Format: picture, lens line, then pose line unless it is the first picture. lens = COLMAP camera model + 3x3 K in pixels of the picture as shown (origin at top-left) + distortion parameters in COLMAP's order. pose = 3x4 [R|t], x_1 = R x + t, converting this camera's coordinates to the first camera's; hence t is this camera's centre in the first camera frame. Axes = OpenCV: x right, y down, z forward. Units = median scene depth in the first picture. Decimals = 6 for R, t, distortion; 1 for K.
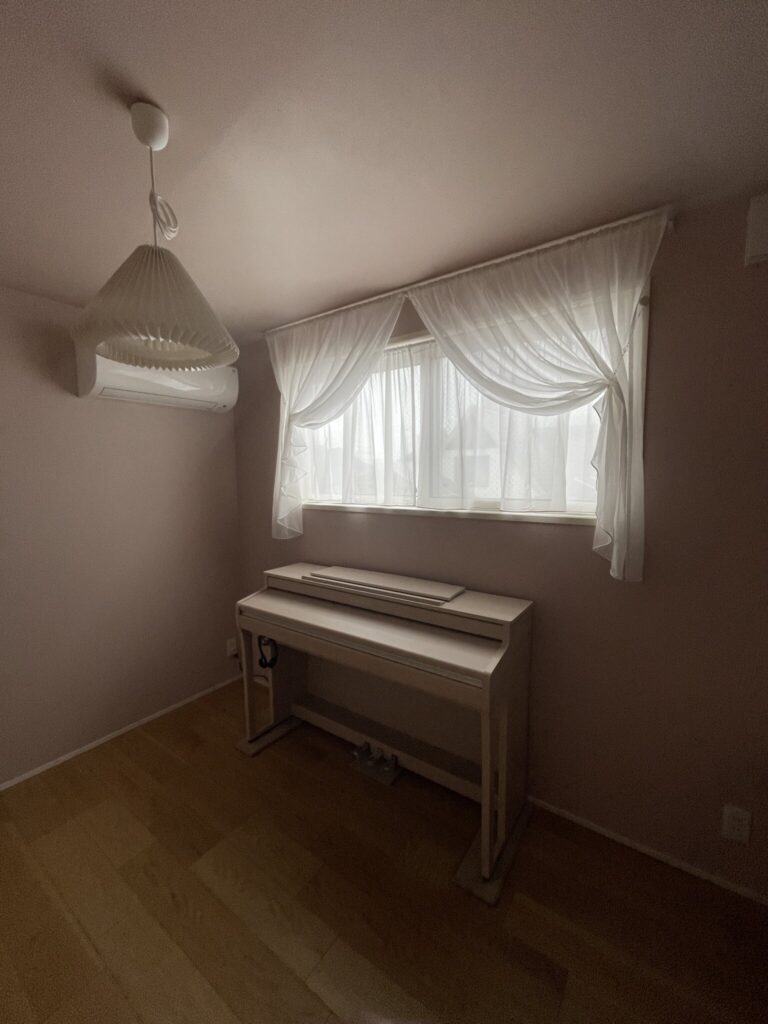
lens RADIAL K [[413.1, 0, 384.0], [0, 413.1, 512.0], [0, 0, 1]] dist [0.000890, 0.000093]
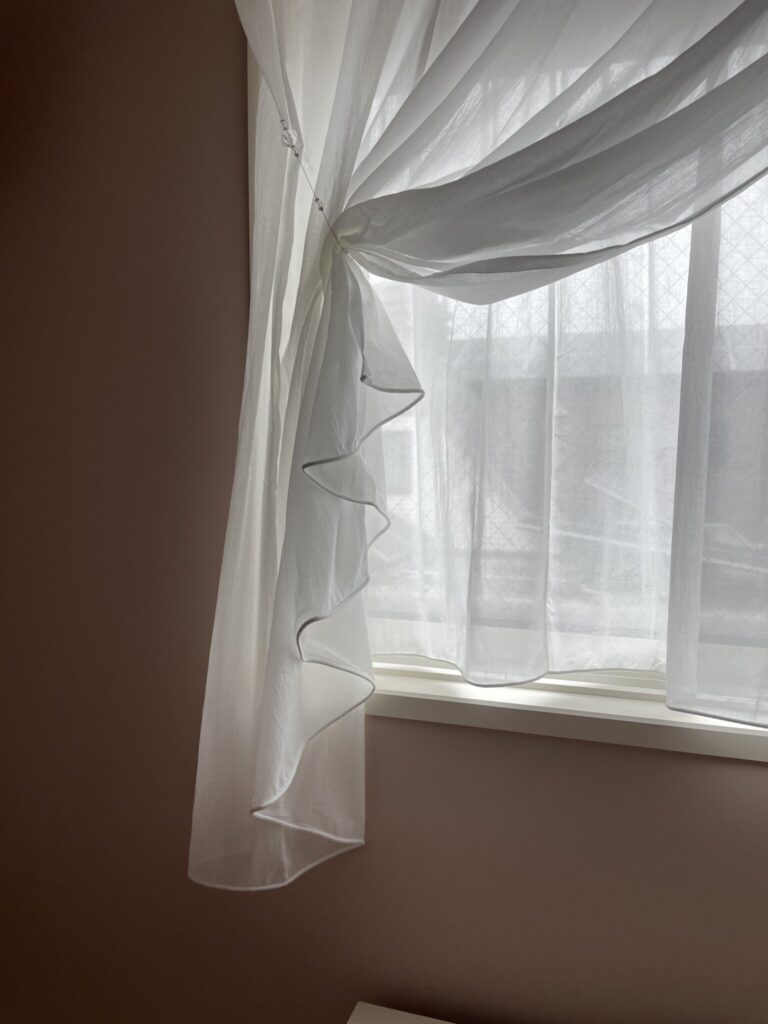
lens RADIAL K [[771.7, 0, 369.8], [0, 771.7, 519.5], [0, 0, 1]] dist [0.052636, -0.001734]
pose [[0.950712, -0.010681, 0.309892, -0.387575], [0.016377, 0.999741, -0.015788, -0.118376], [-0.309643, 0.020085, 0.950641, 0.829806]]
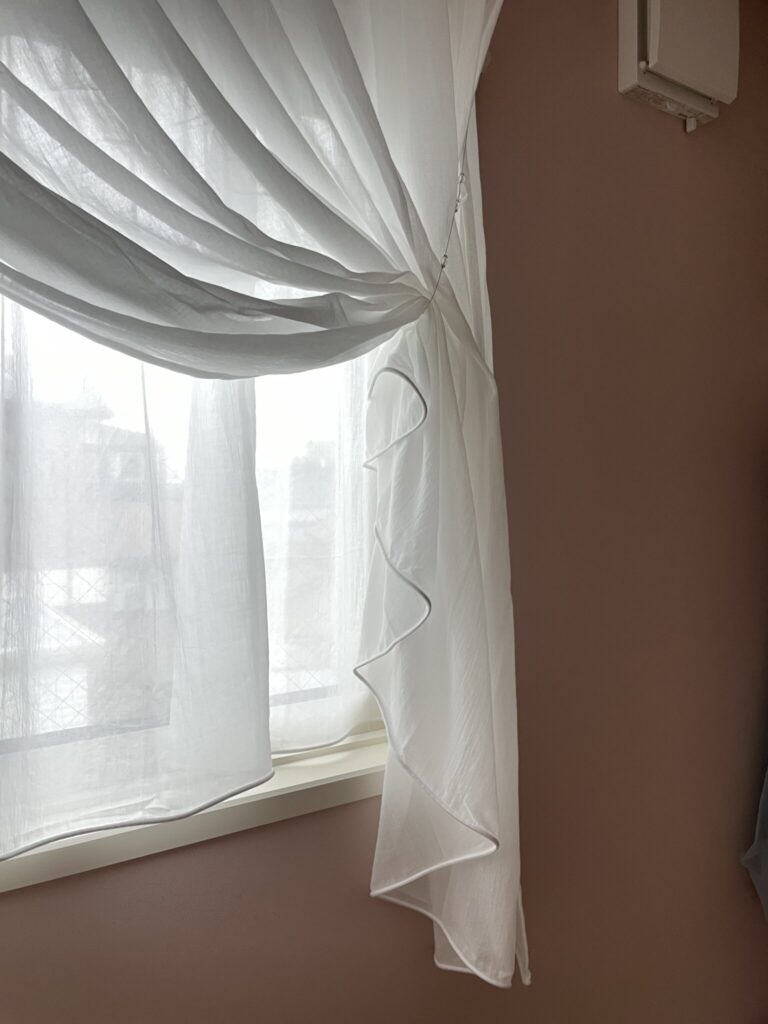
lens RADIAL K [[771.7, 0, 369.8], [0, 771.7, 519.5], [0, 0, 1]] dist [0.052636, -0.001734]
pose [[0.373726, -0.038891, 0.926723, 0.030647], [0.084332, 0.996407, 0.007806, -0.124115], [-0.923697, 0.075236, 0.375663, 0.625397]]
